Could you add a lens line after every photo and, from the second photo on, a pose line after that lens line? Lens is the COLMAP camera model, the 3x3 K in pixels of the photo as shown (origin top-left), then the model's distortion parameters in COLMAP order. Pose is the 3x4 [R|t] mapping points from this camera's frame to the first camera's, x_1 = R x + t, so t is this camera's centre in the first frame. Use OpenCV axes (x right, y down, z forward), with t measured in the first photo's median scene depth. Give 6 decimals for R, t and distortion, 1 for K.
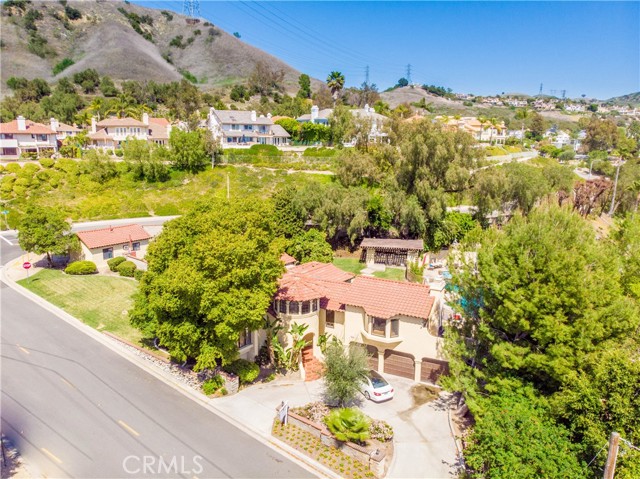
lens RADIAL K [[477.6, 0, 320.0], [0, 477.6, 239.5], [0, 0, 1]] dist [-0.009666, 0.004225]
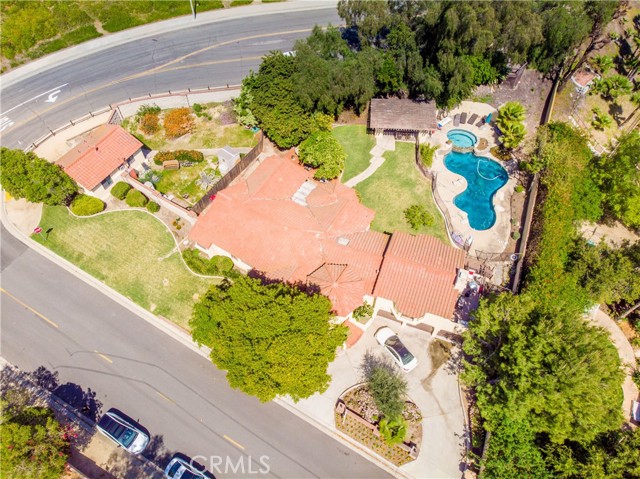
lens RADIAL K [[480.2, 0, 319.0], [0, 480.2, 238.5], [0, 0, 1]] dist [-0.019479, -0.003332]
pose [[0.993713, -0.091174, 0.064979, -0.155905], [0.021577, 0.725454, 0.687932, -0.775251], [-0.109861, -0.682205, 0.722860, 0.304852]]
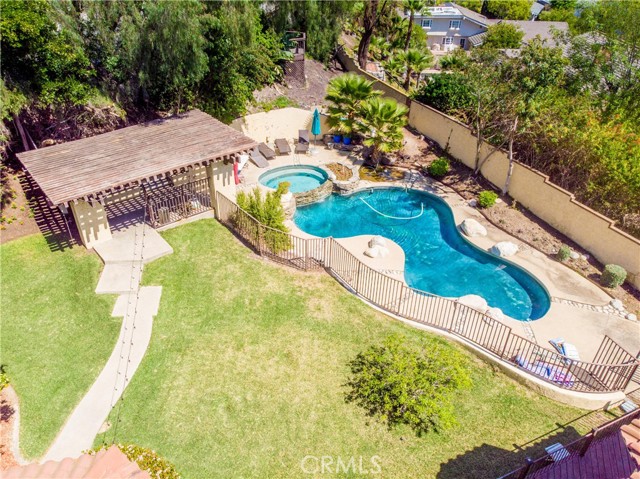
lens RADIAL K [[480.2, 0, 319.0], [0, 480.2, 238.5], [0, 0, 1]] dist [-0.019479, -0.003332]
pose [[0.643991, -0.426783, 0.634926, 0.009821], [0.164454, 0.887759, 0.429929, -0.103530], [-0.747148, -0.172454, 0.641896, 1.179018]]
